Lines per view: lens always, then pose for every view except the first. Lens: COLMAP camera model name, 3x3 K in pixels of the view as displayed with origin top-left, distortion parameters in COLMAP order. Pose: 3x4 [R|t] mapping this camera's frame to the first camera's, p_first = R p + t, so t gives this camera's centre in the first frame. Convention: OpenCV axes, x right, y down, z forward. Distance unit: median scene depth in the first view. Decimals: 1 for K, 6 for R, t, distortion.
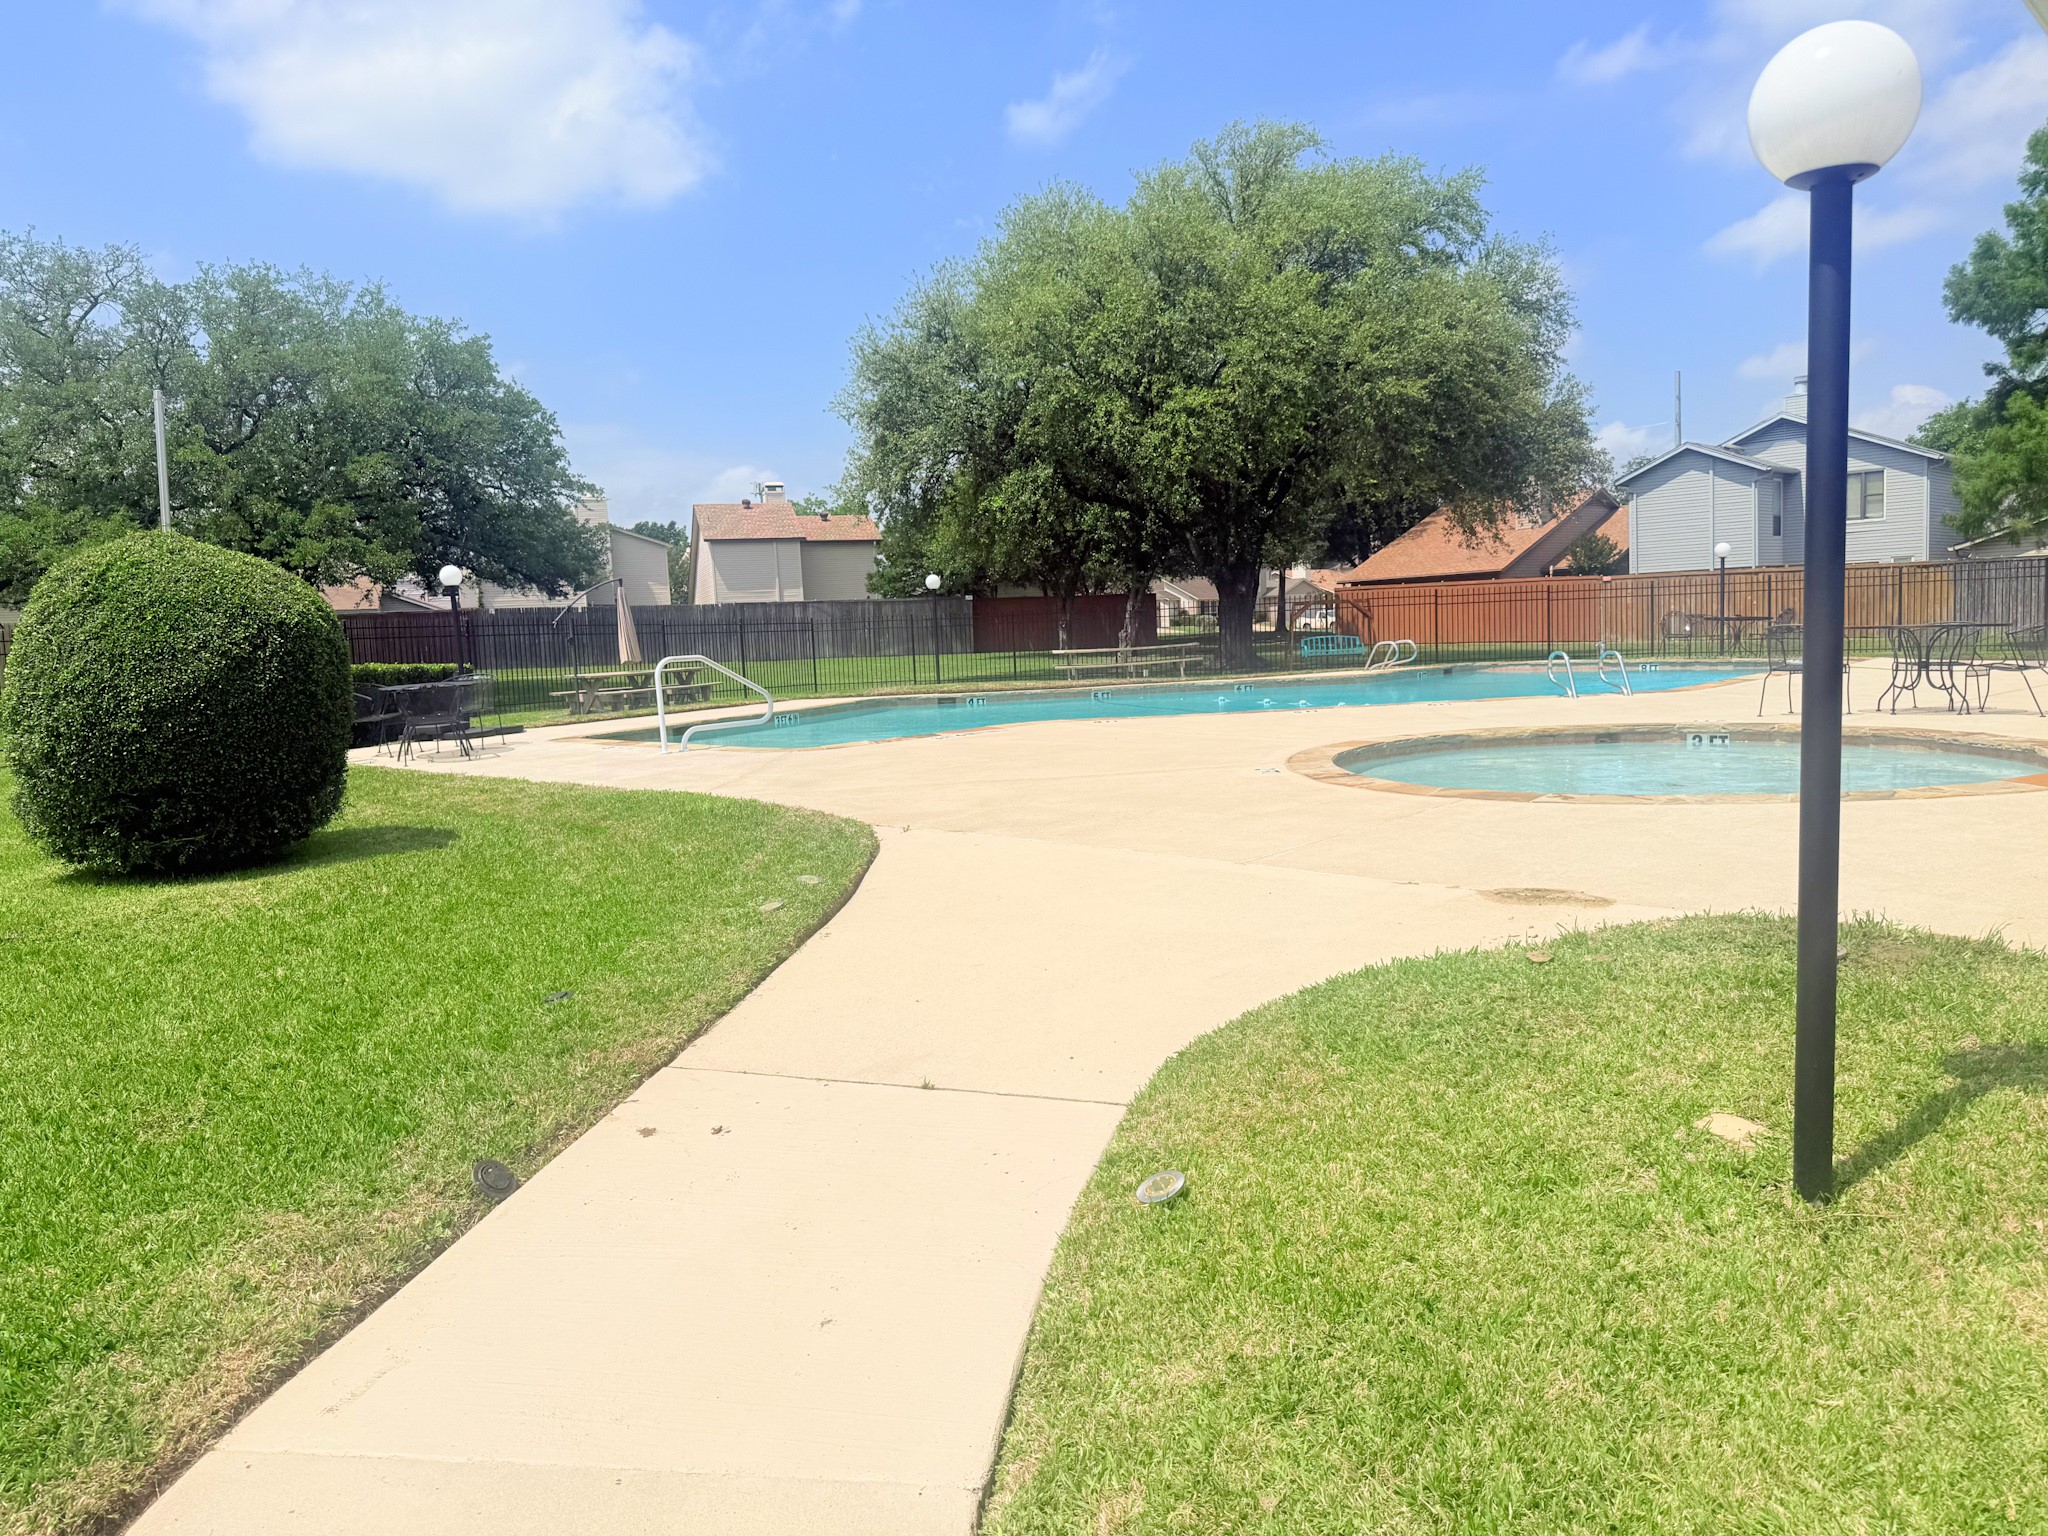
lens RADIAL K [[1454.2, 0, 1022.6], [0, 1454.2, 749.8], [0, 0, 1]] dist [-0.020523, -0.006193]
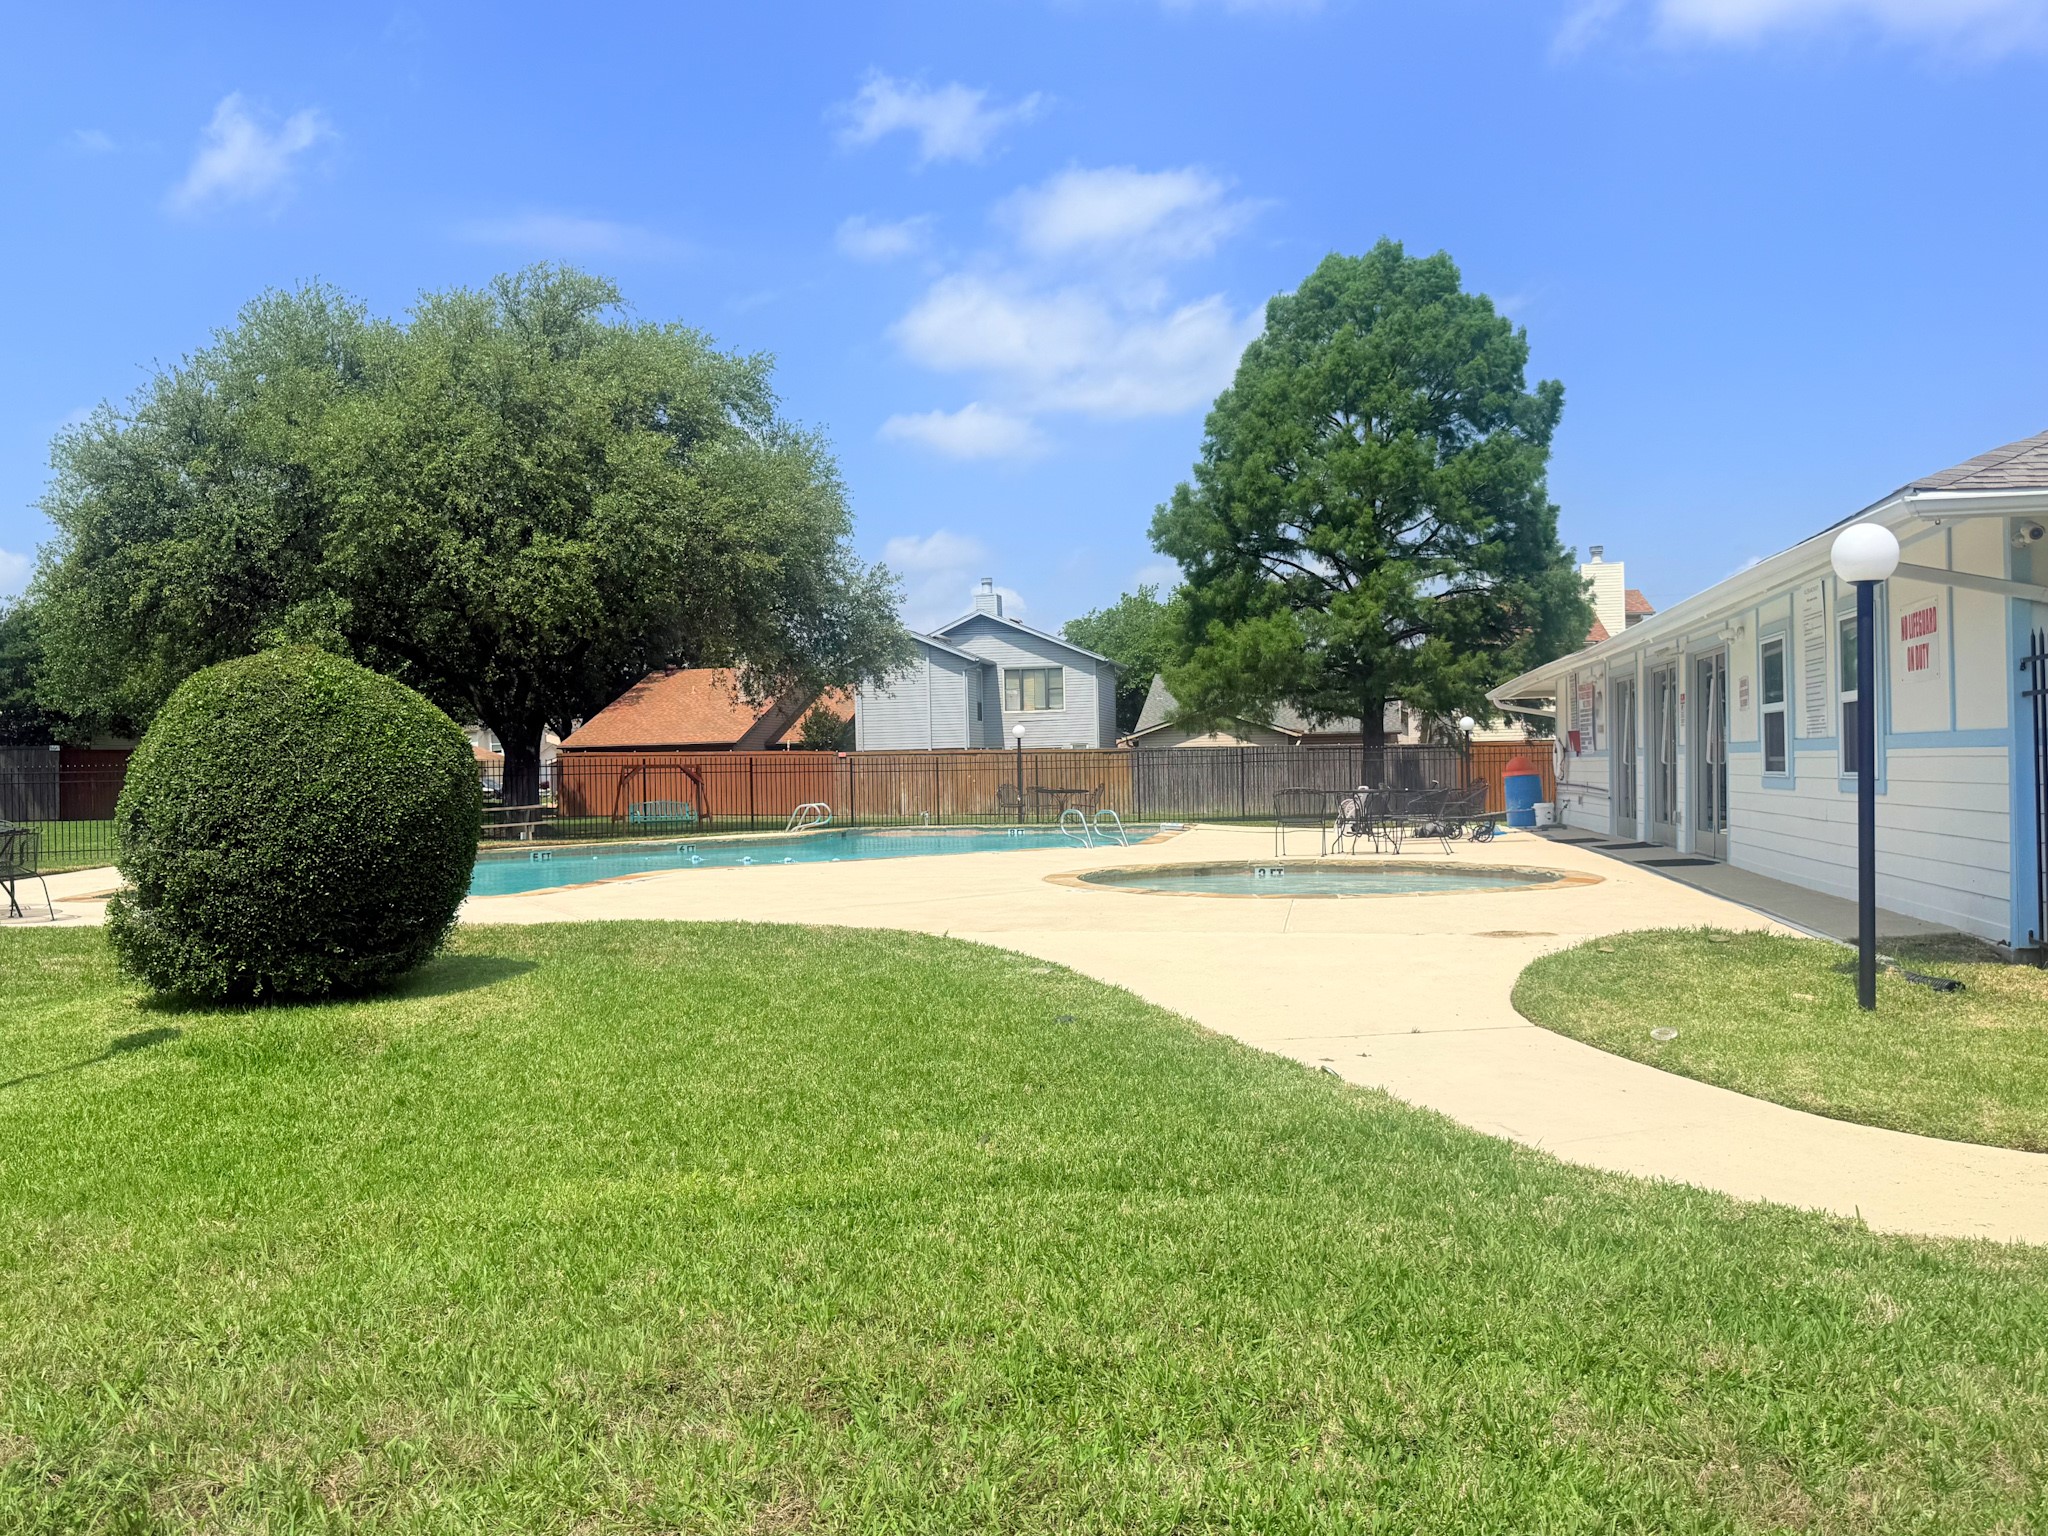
lens RADIAL K [[1670.7, 0, 1024.7], [0, 1670.7, 777.3], [0, 0, 1]] dist [0.012915, -0.001344]
pose [[0.815157, 0.029670, 0.578480, -0.251706], [0.029110, 0.995327, -0.092069, 0.016475], [-0.578508, 0.091891, 0.810484, -0.055144]]
